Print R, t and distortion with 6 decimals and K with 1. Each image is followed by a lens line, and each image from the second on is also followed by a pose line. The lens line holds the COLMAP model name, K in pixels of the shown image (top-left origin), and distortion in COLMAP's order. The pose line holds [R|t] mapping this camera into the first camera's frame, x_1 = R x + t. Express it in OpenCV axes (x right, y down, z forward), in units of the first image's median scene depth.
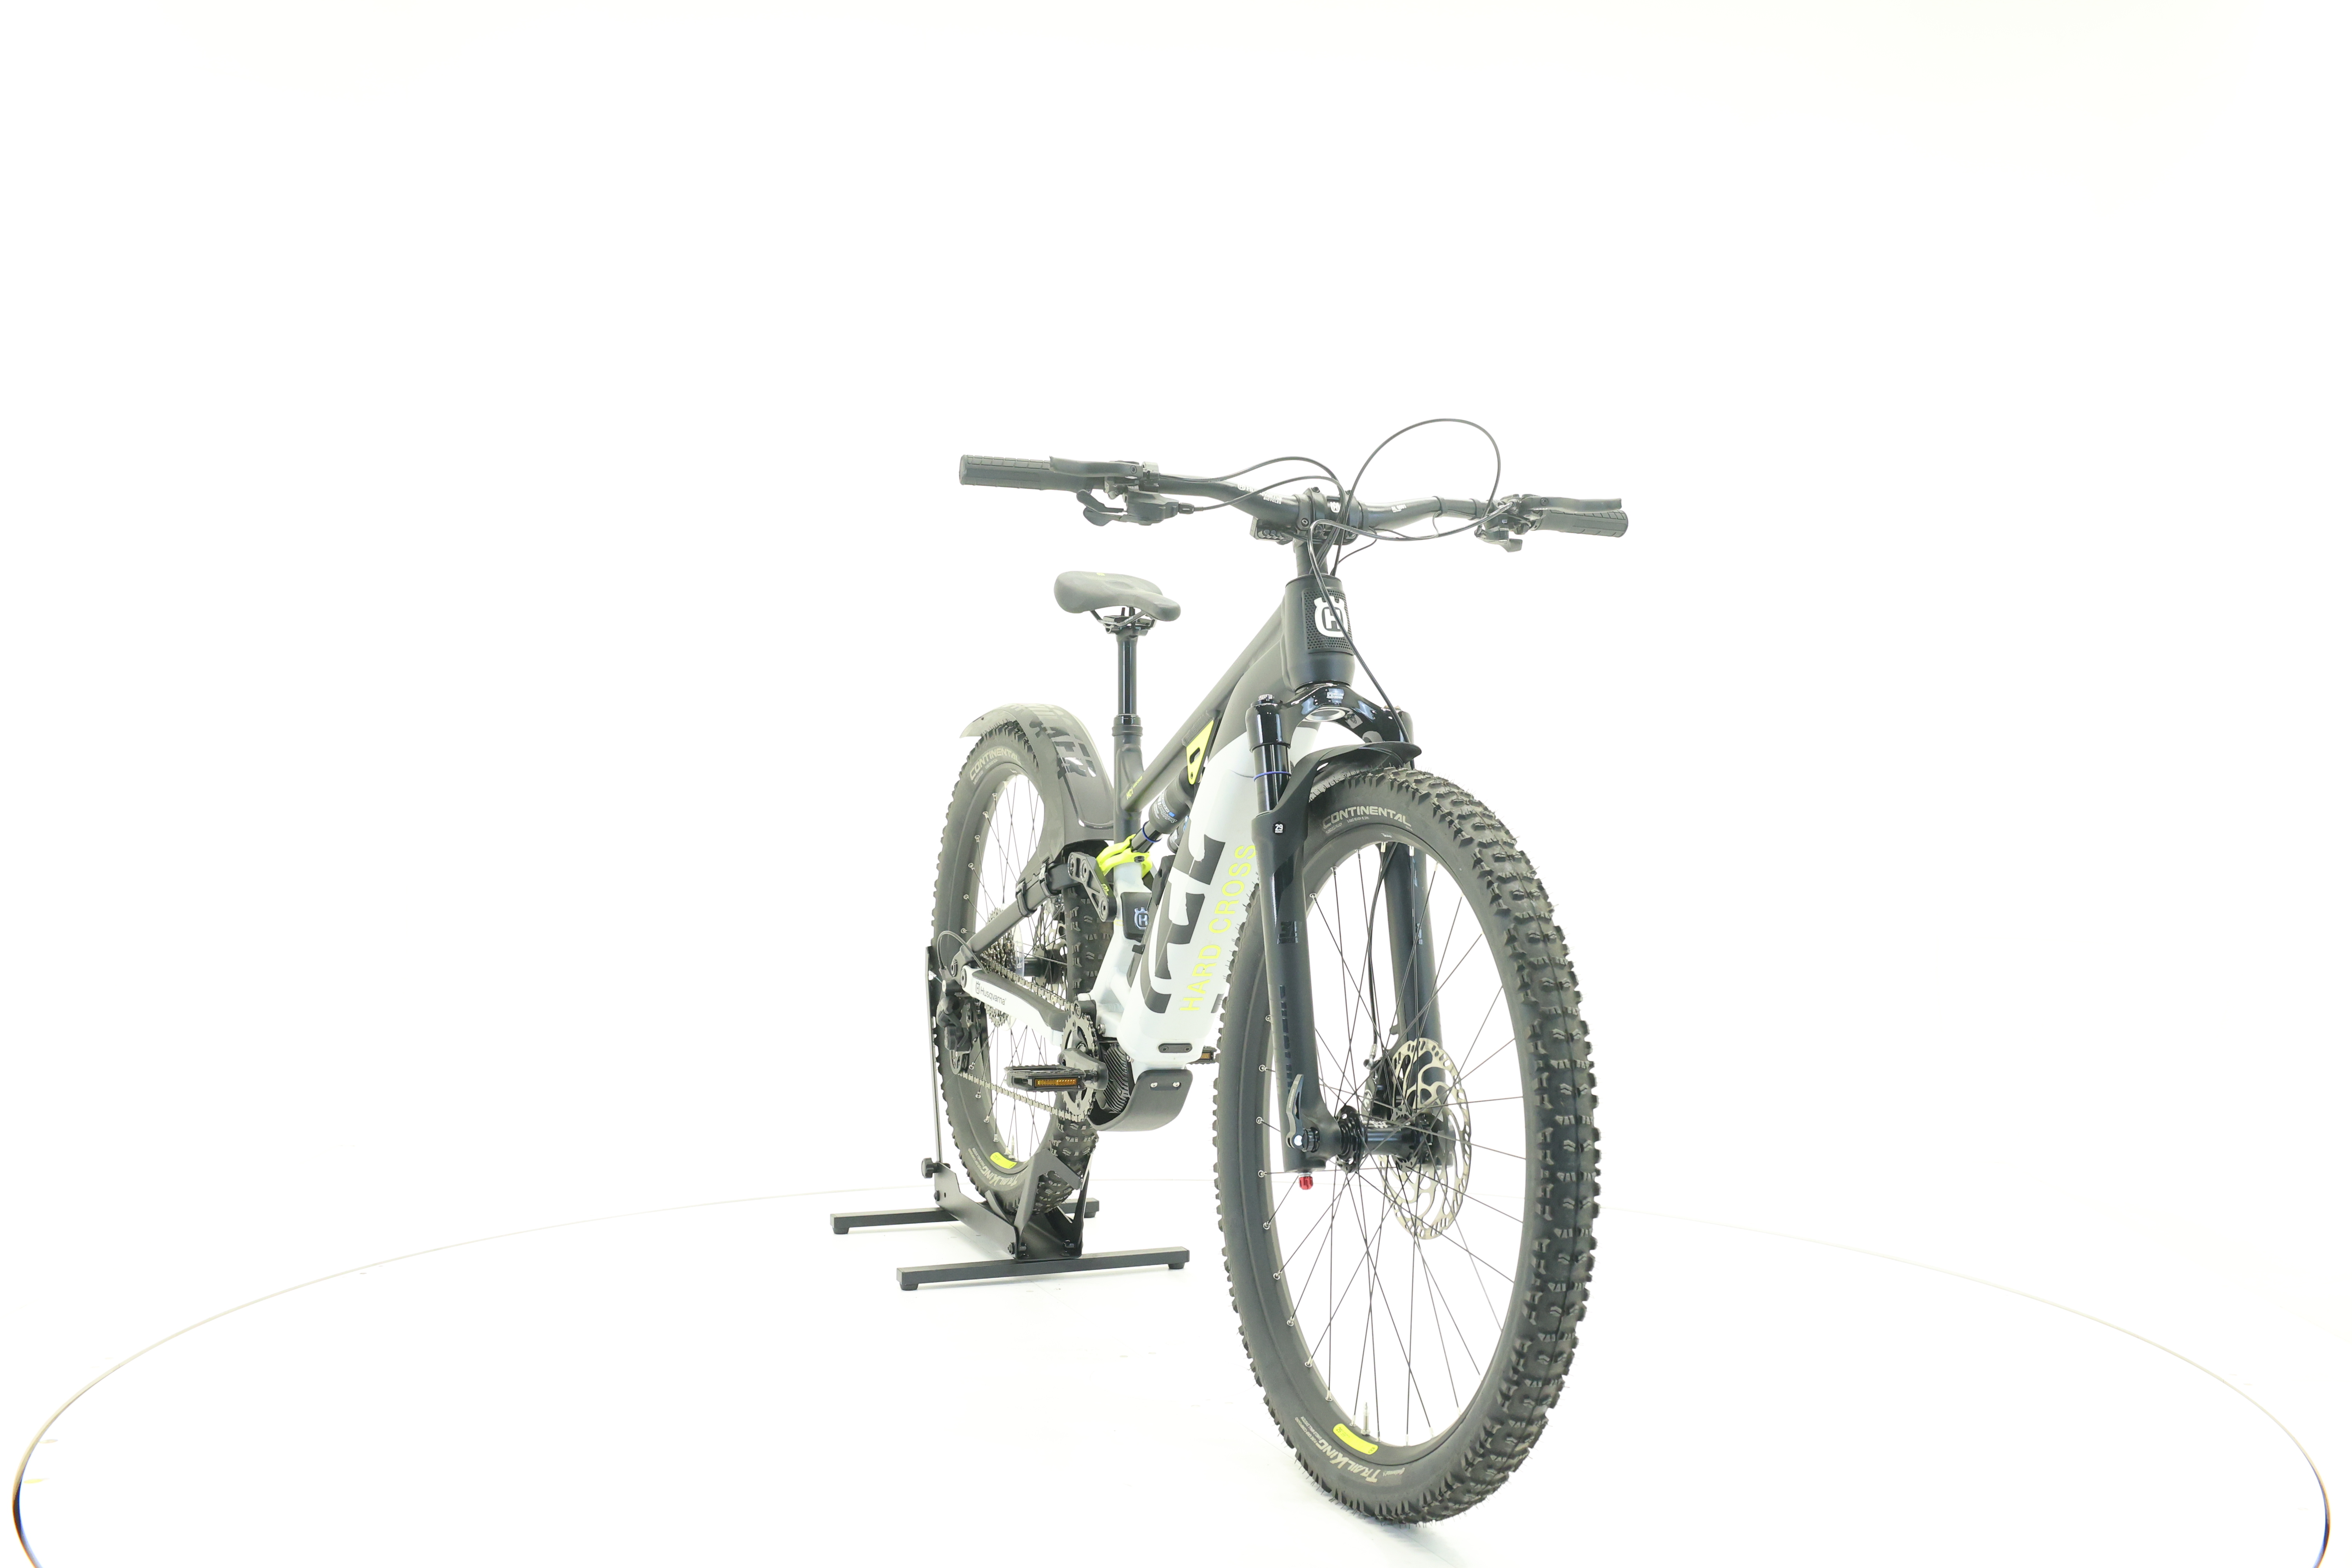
lens RADIAL K [[2503.6, 0, 1176.7], [0, 2503.6, 721.4], [0, 0, 1]] dist [-0.016044, 0.029272]
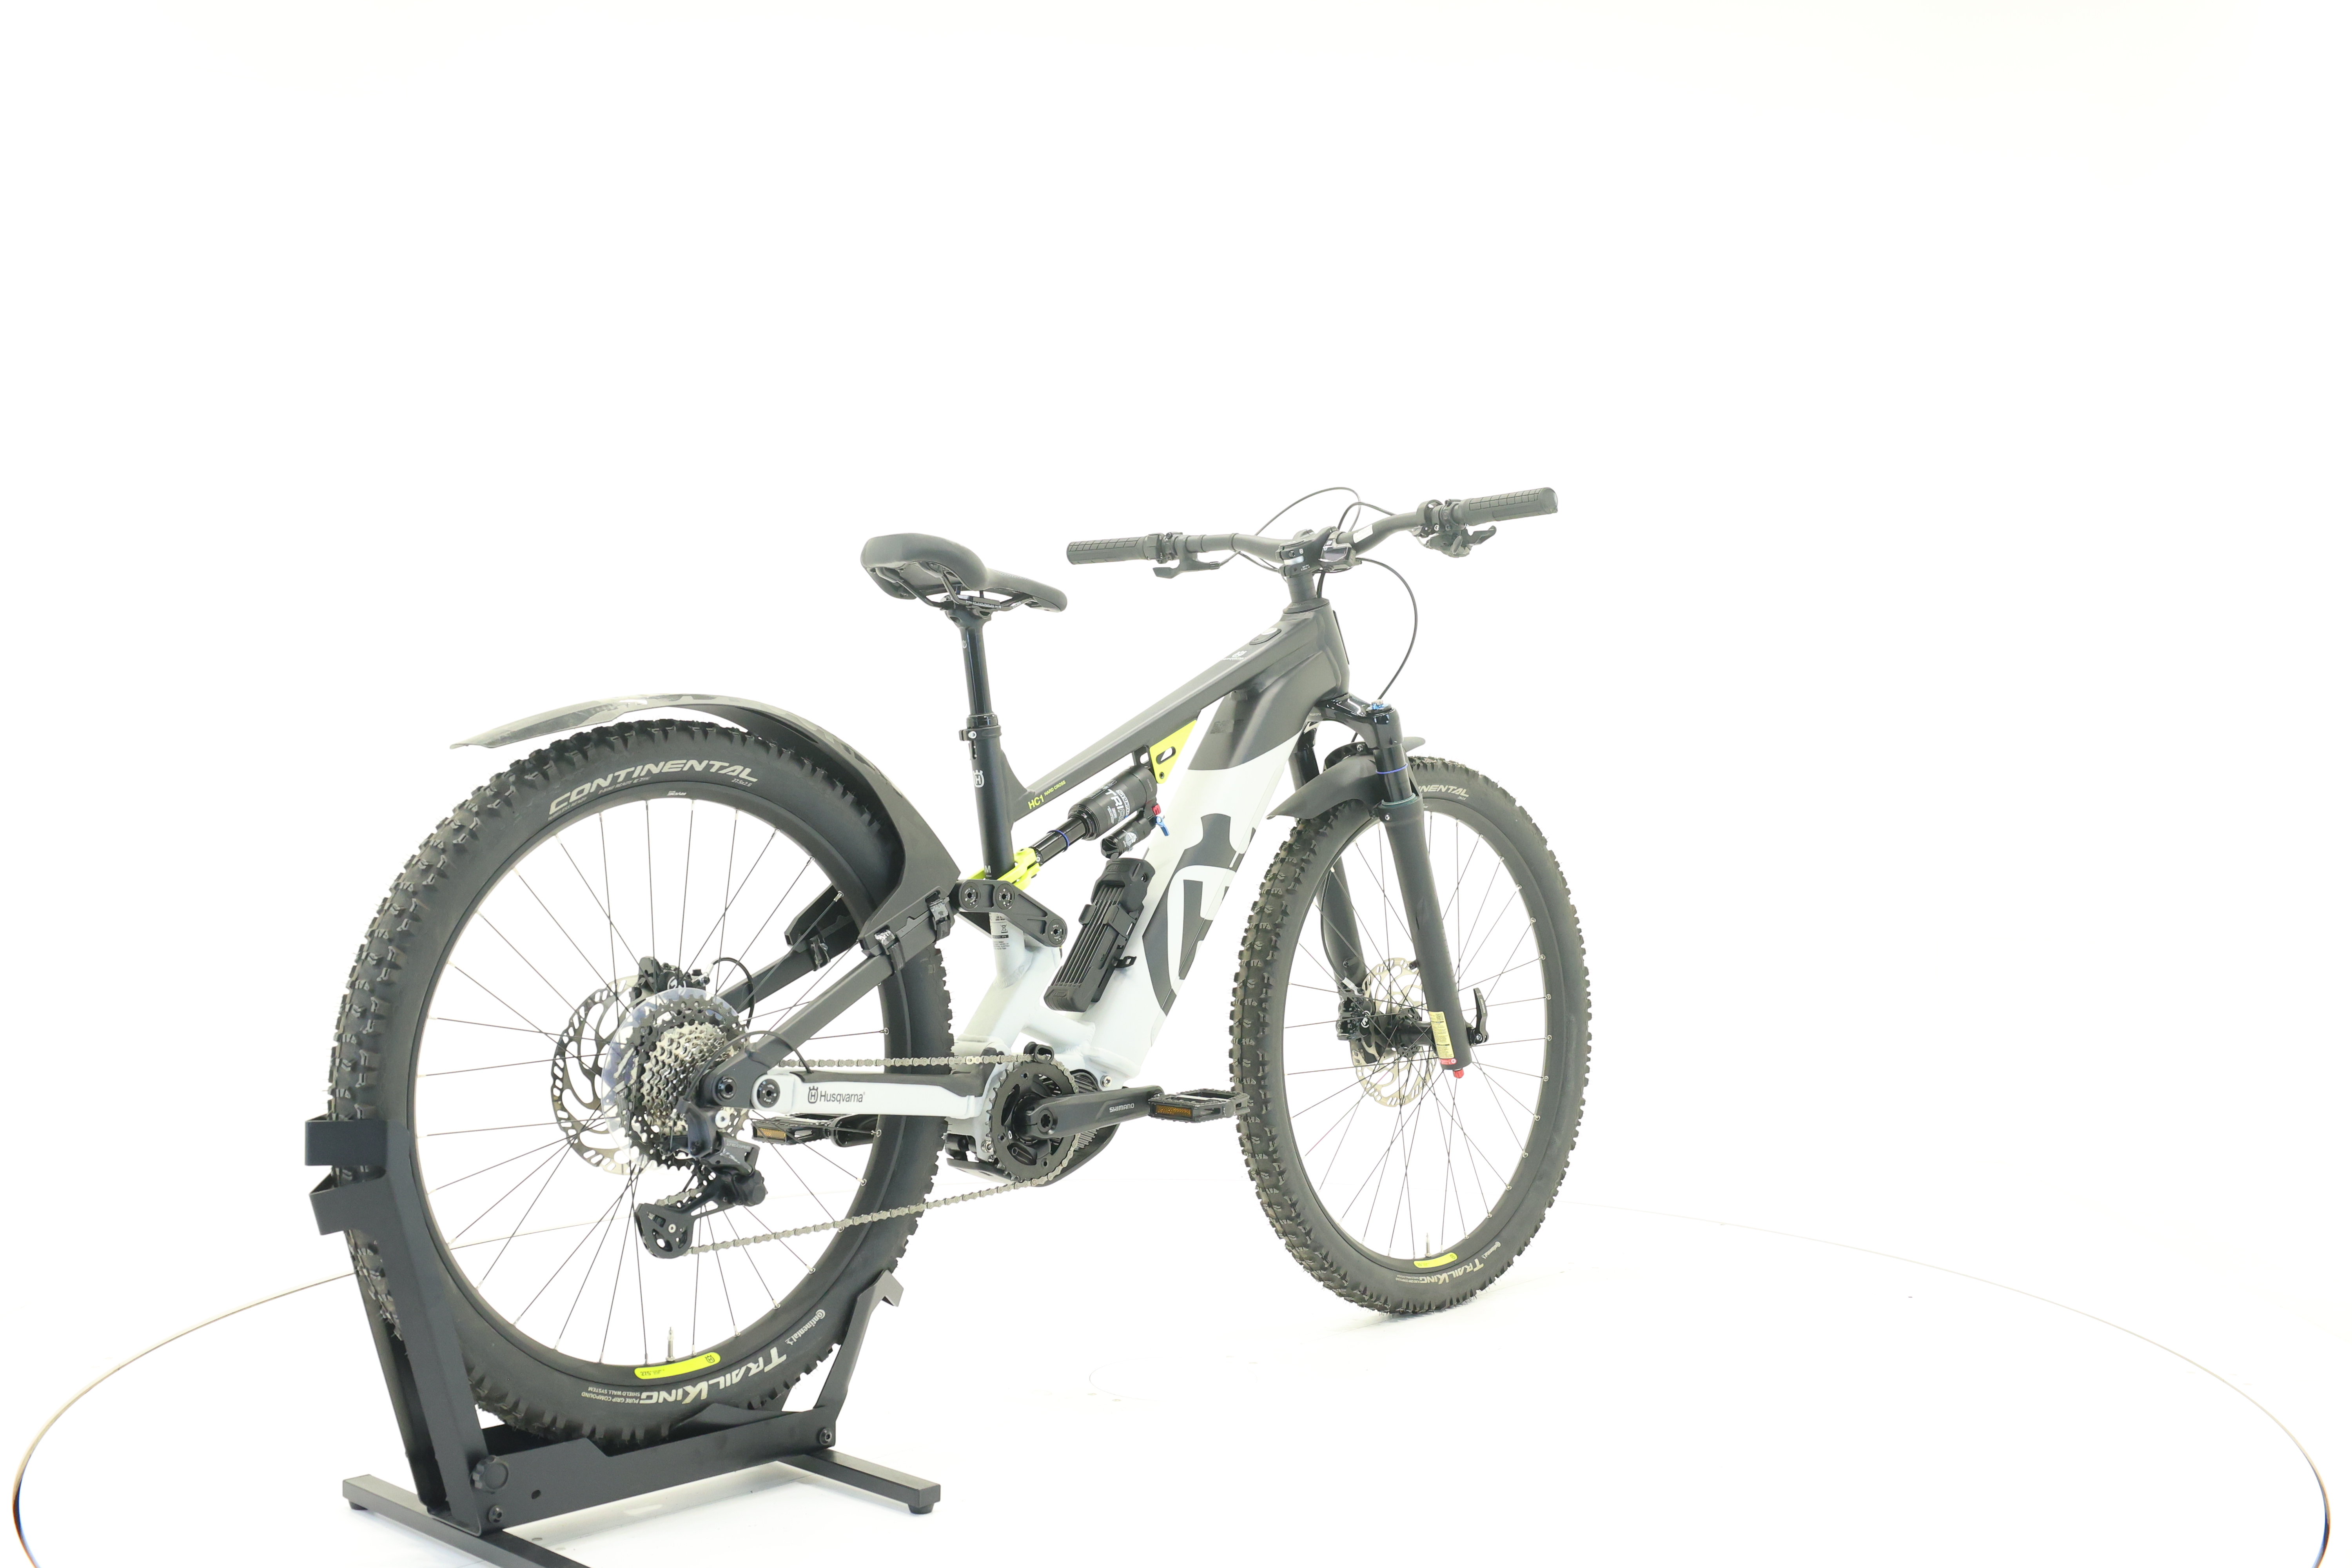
lens RADIAL K [[2503.6, 0, 1176.7], [0, 2503.6, 721.4], [0, 0, 1]] dist [-0.016044, 0.029272]
pose [[-0.422946, -0.010200, 0.906097, -0.938757], [-0.008747, 0.999936, 0.007174, -0.007404], [-0.906112, -0.004891, -0.423009, 1.475799]]
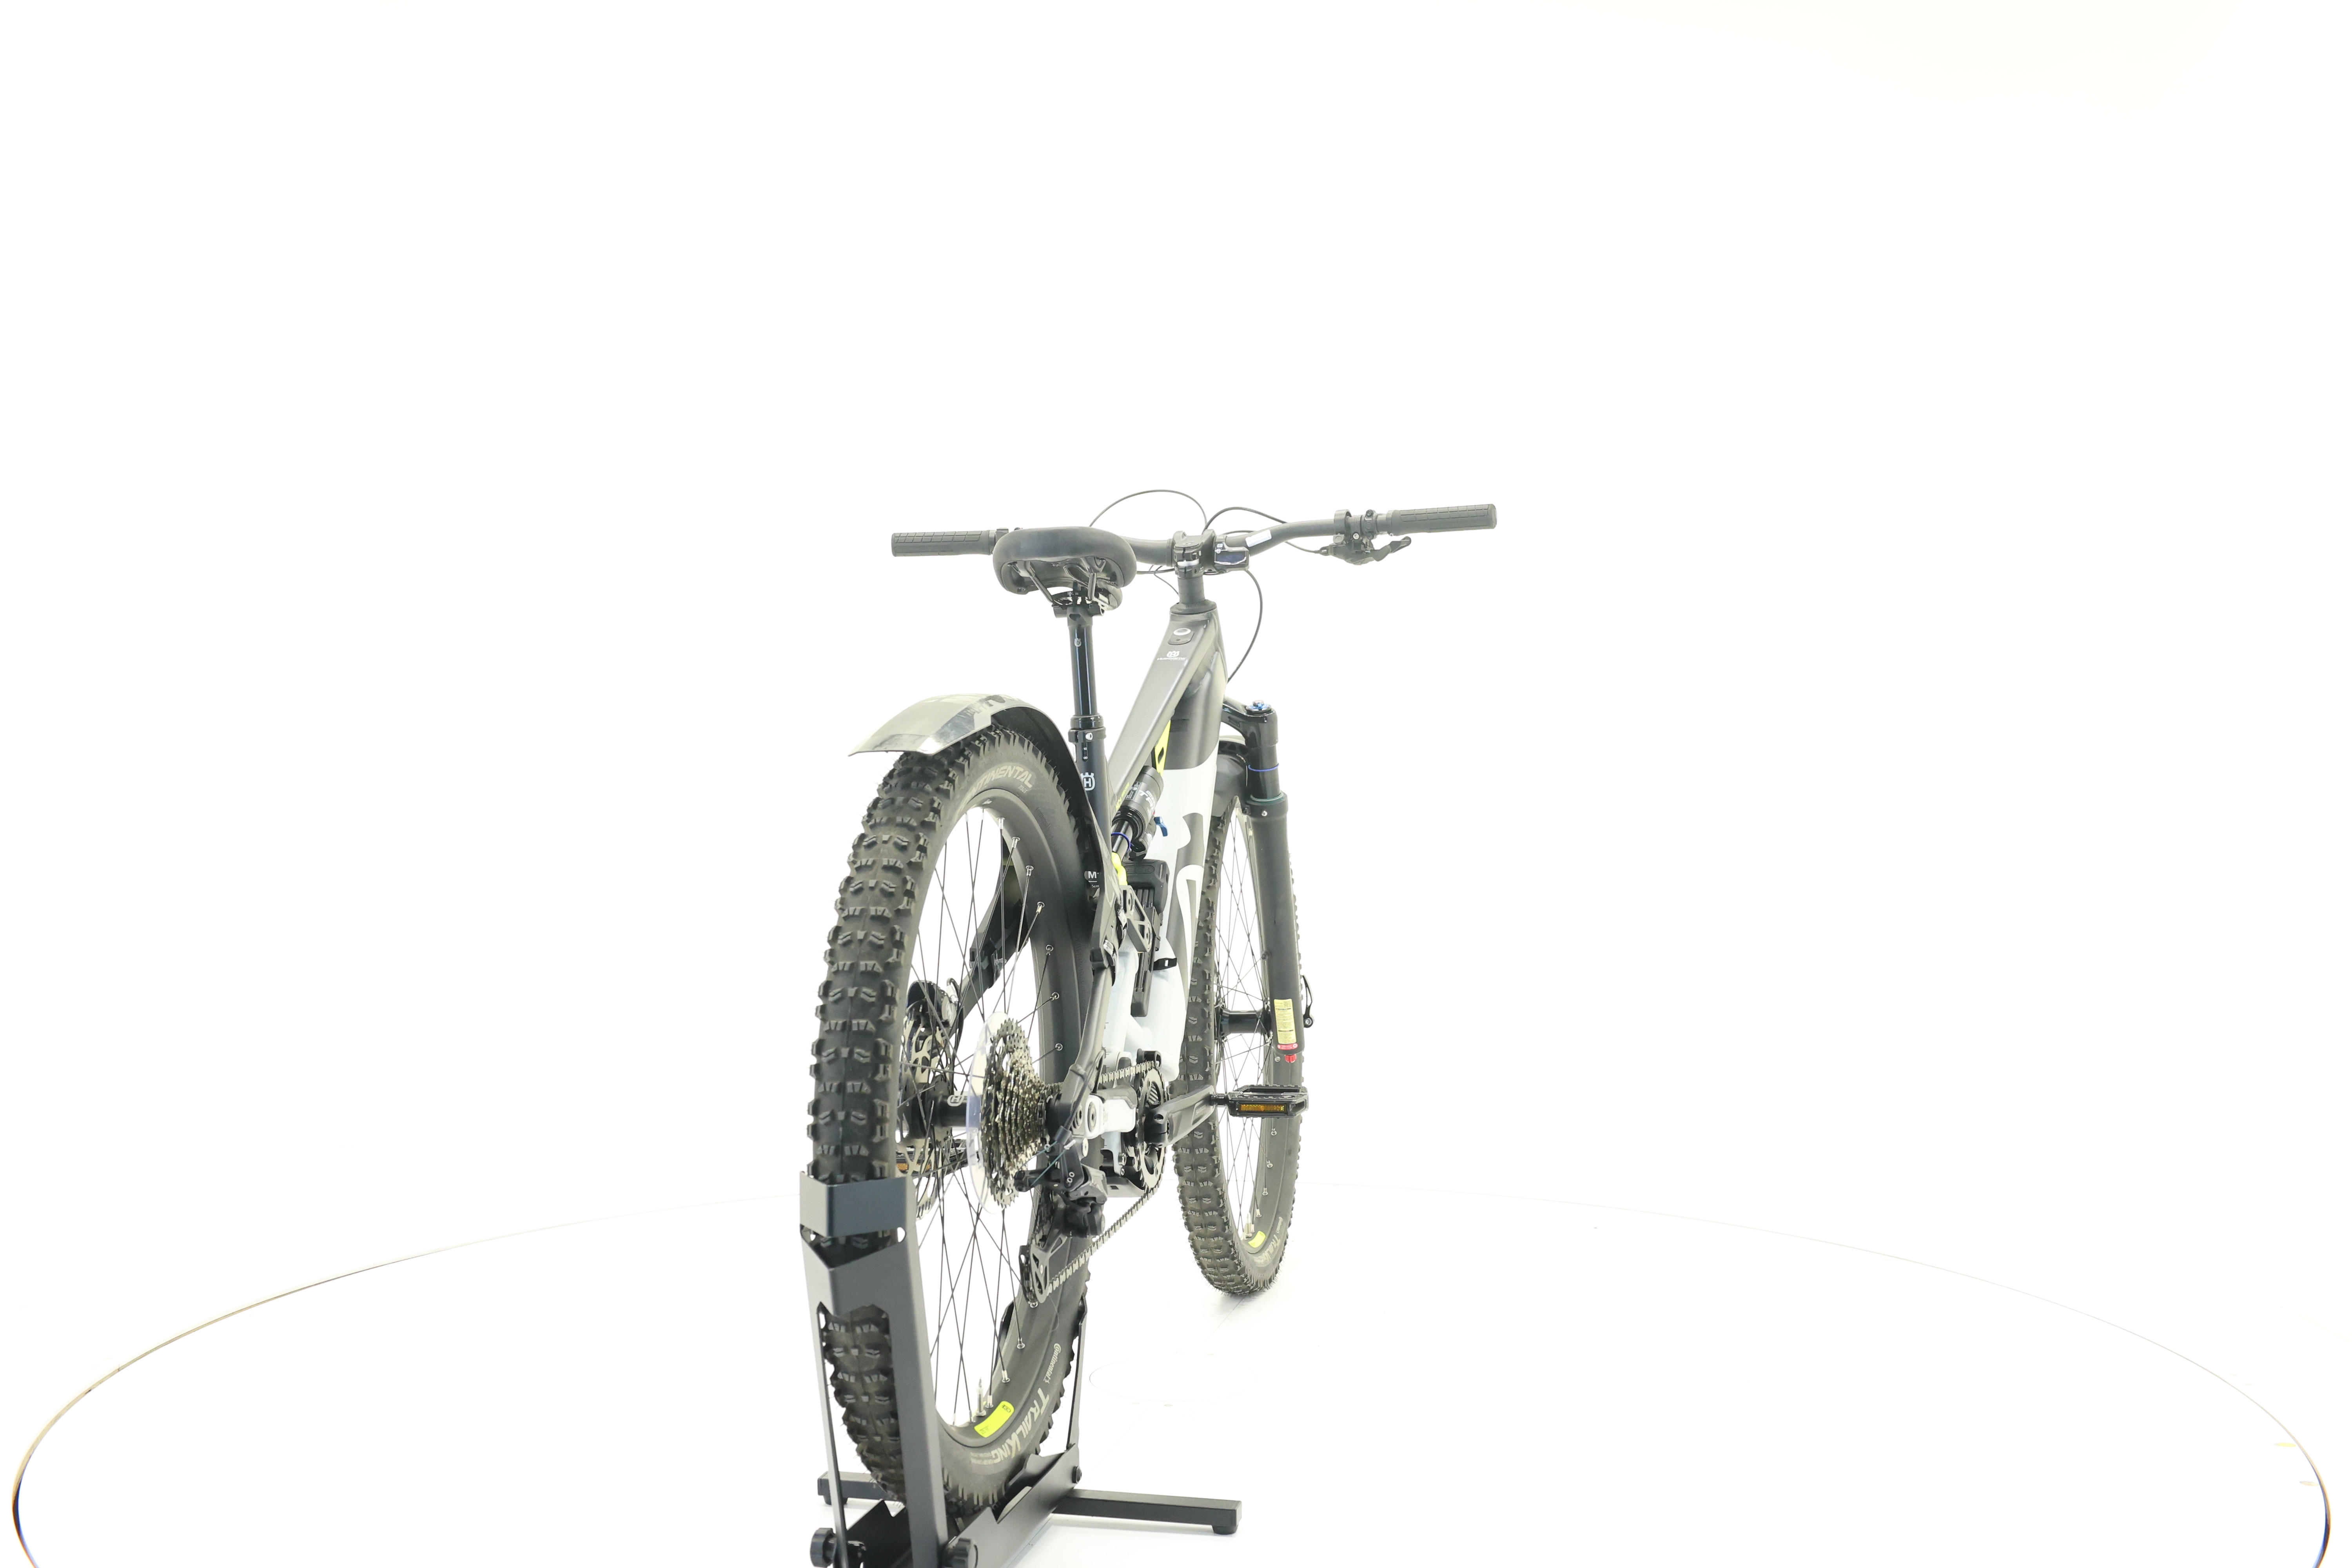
lens RADIAL K [[2503.6, 0, 1176.7], [0, 2503.6, 721.4], [0, 0, 1]] dist [-0.016044, 0.029272]
pose [[-0.826570, -0.012650, 0.562692, -0.582361], [-0.011765, 0.999917, 0.005197, -0.005353], [-0.562711, -0.002325, -0.826650, 1.894207]]
